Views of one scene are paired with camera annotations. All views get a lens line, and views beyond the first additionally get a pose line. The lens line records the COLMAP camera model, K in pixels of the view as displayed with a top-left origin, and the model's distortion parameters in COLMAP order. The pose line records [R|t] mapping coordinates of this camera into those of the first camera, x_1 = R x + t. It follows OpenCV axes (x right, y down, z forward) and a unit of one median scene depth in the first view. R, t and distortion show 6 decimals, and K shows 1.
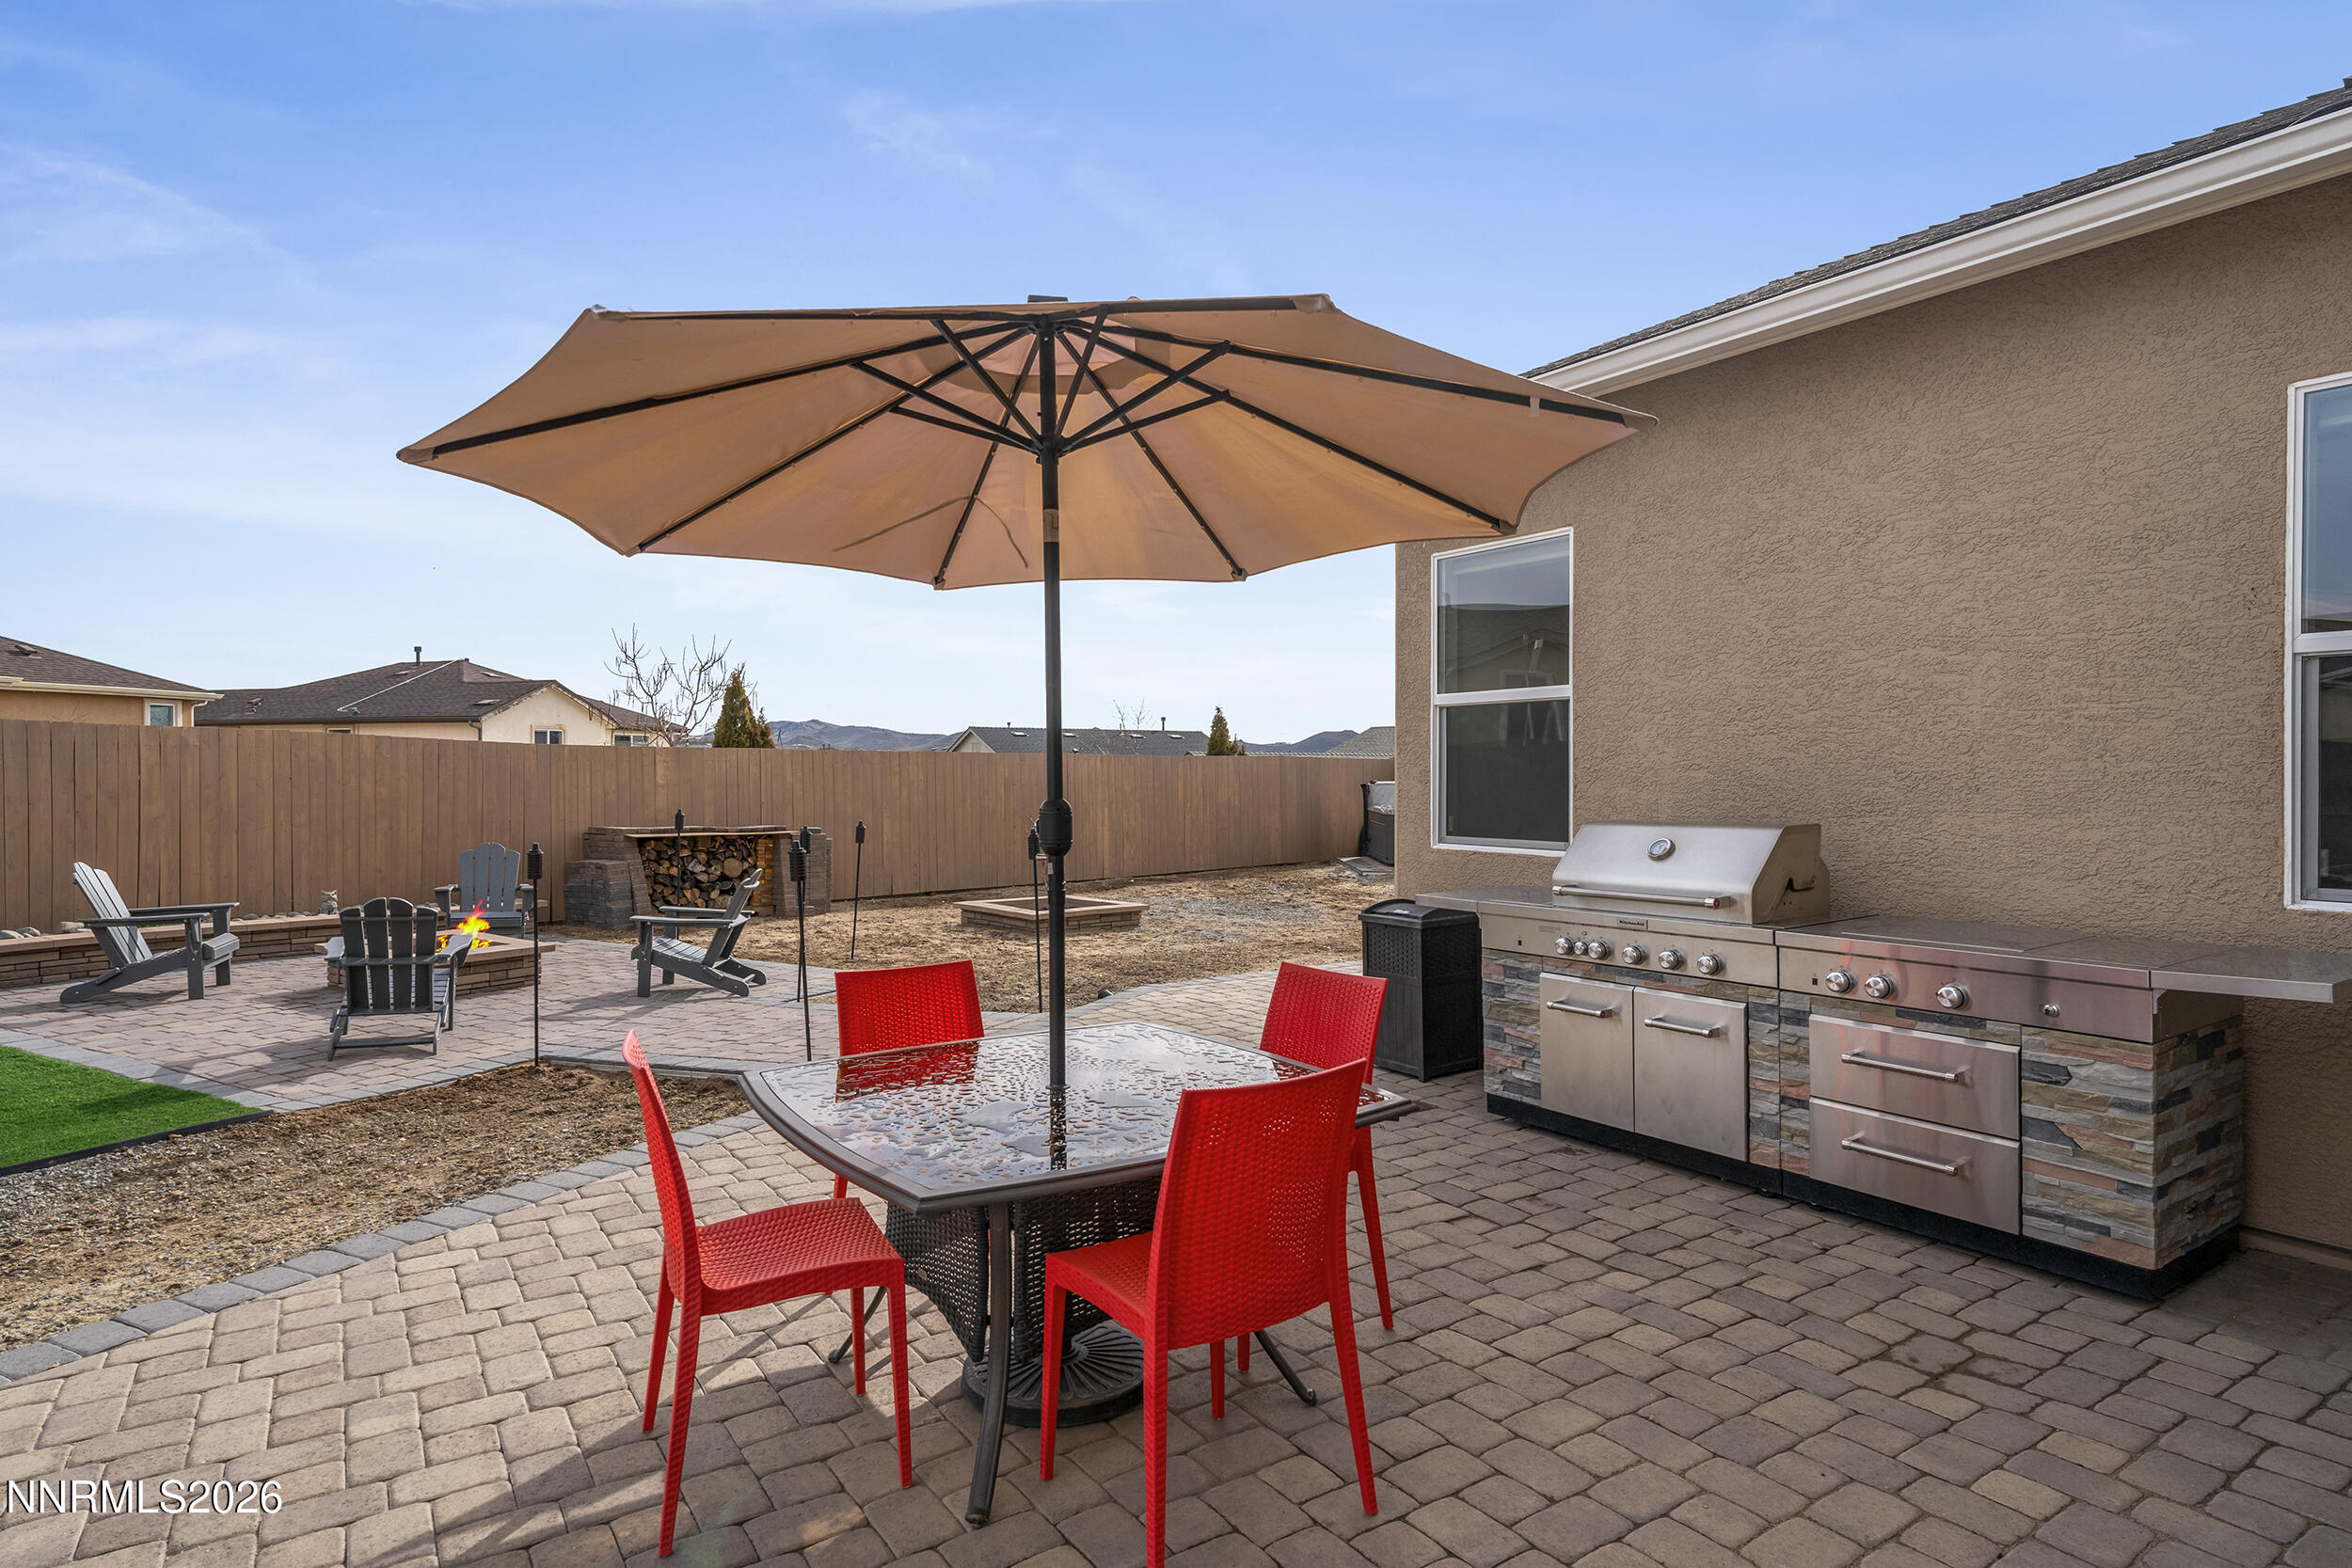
lens RADIAL K [[1267.6, 0, 1163.5], [0, 1267.6, 783.7], [0, 0, 1]] dist [-0.002139, 0.000250]
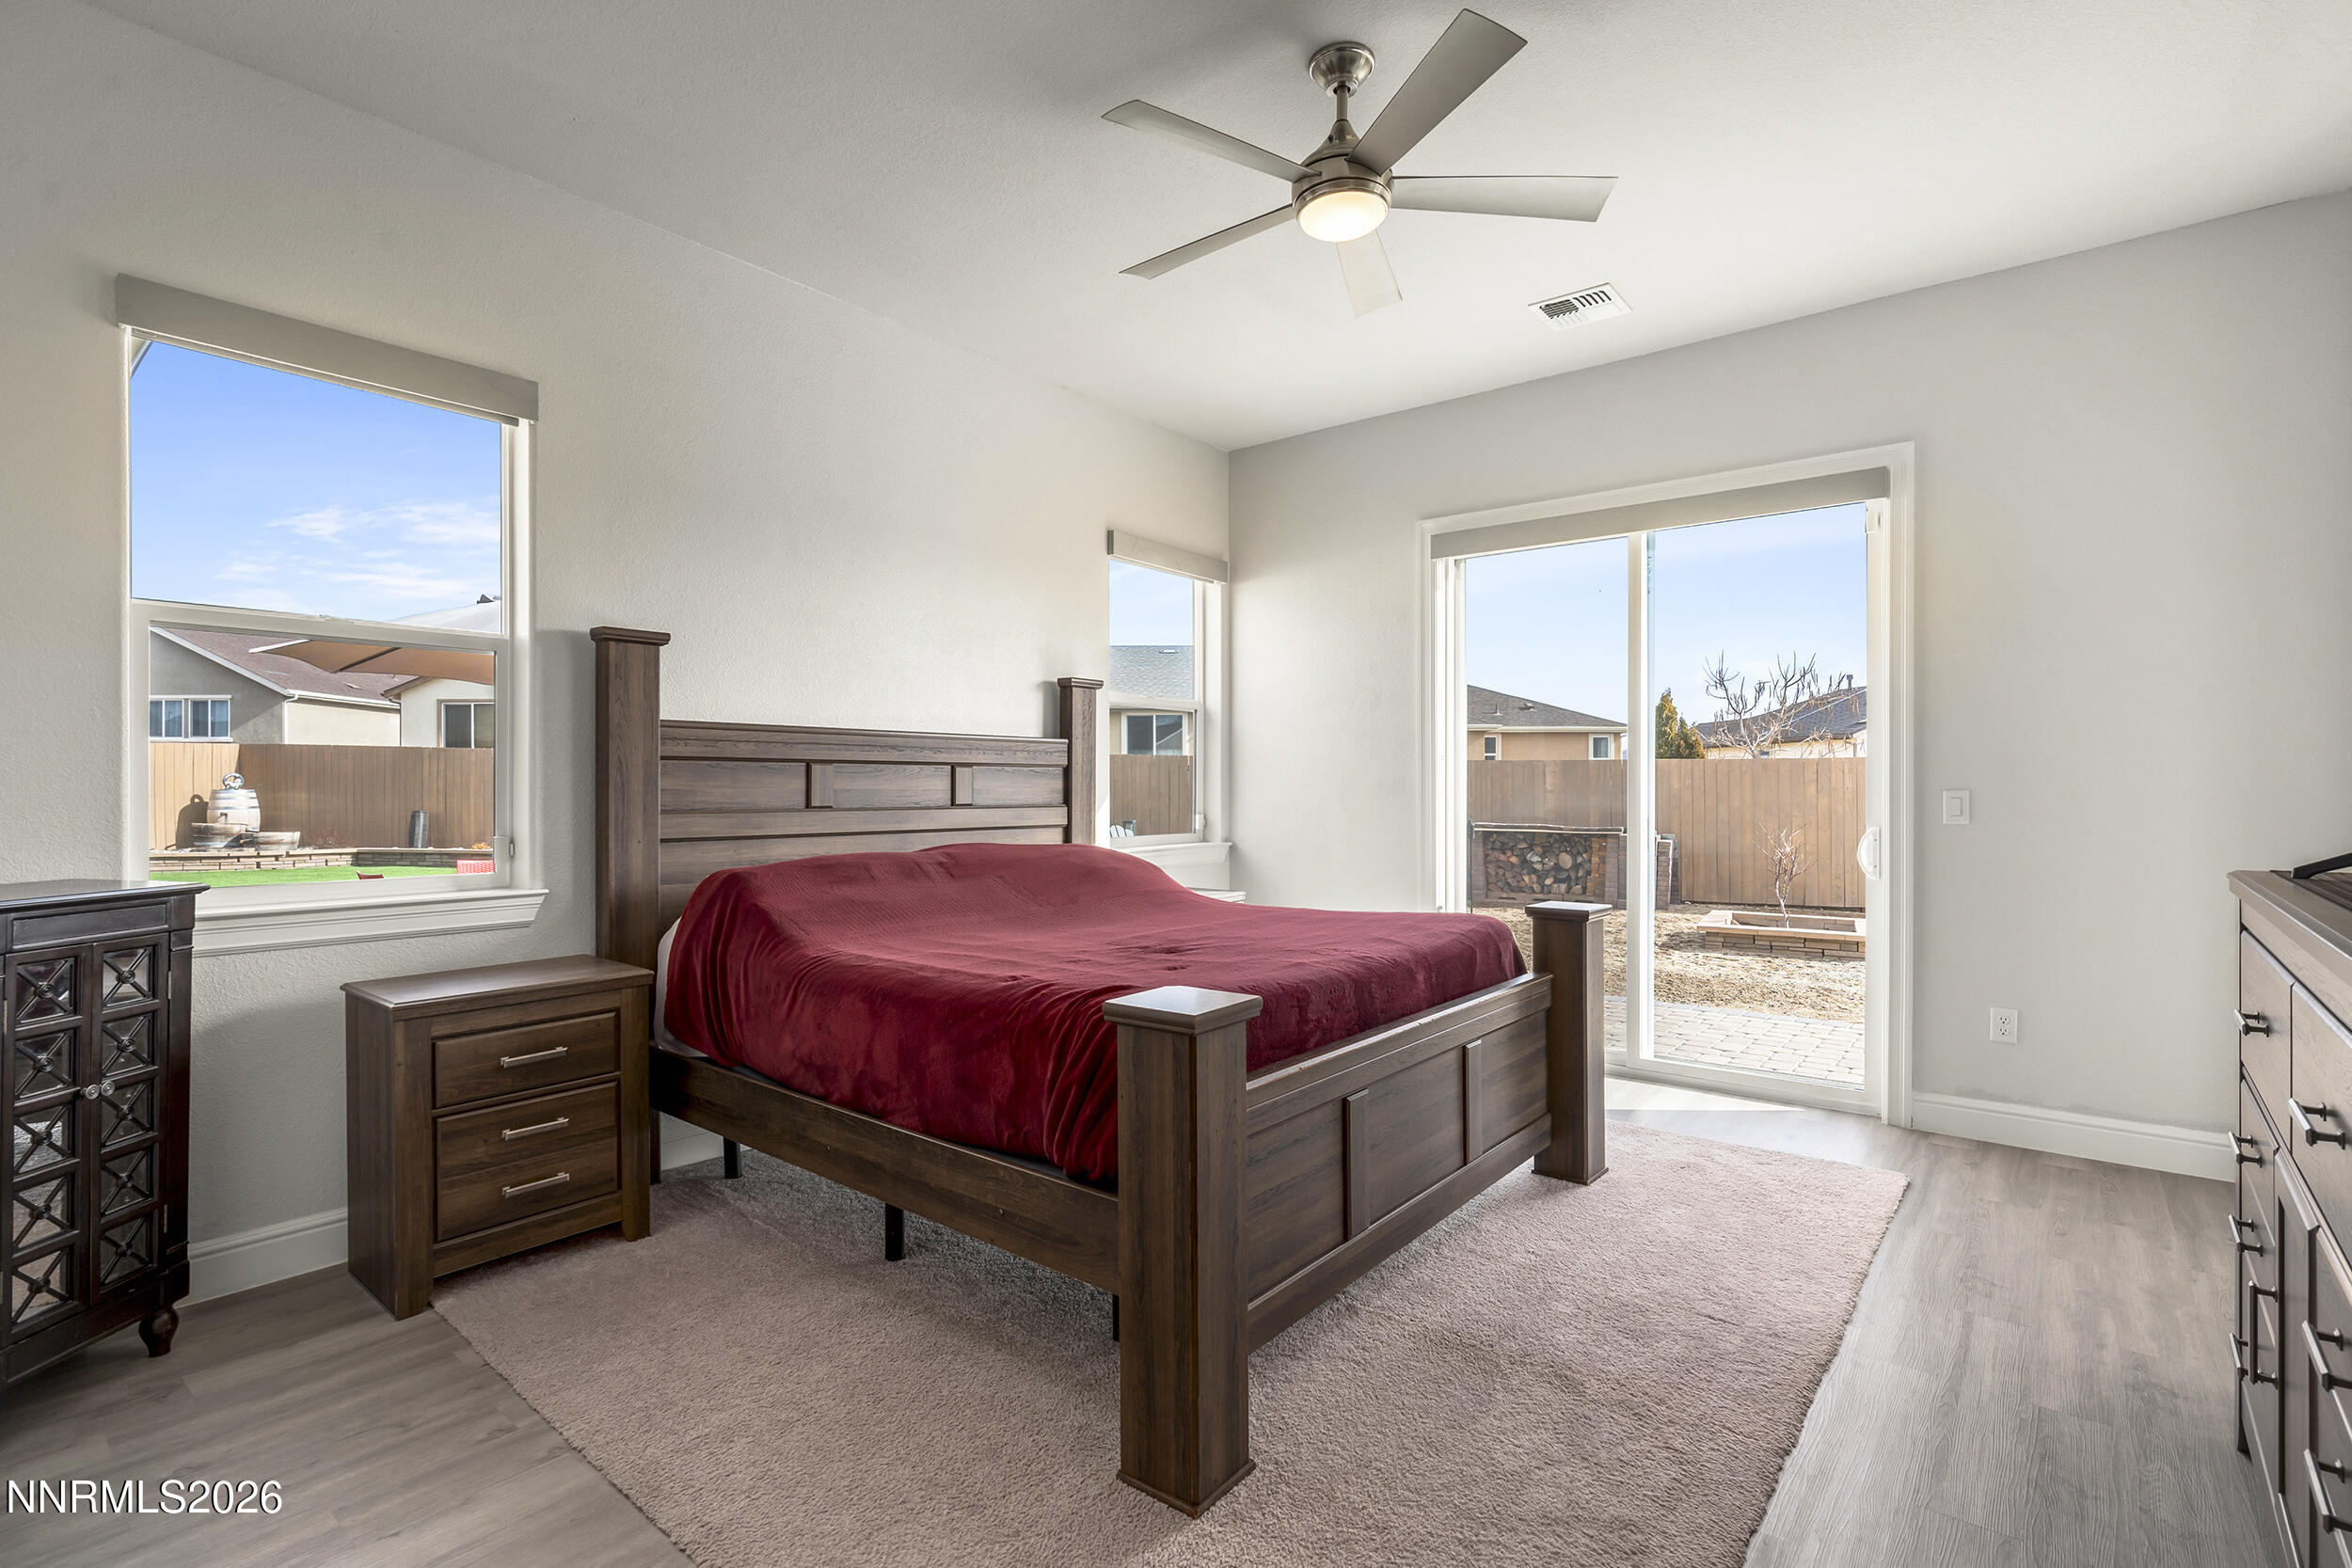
lens RADIAL K [[1099.3, 0, 1167.2], [0, 1099.3, 788.4], [0, 0, 1]] dist [-0.002483, -0.000375]
pose [[0.302335, 0.000971, -0.953201, 0.534380], [-0.007665, 0.999970, -0.001413, 0.002933], [0.953171, 0.007734, 0.302333, 0.335184]]
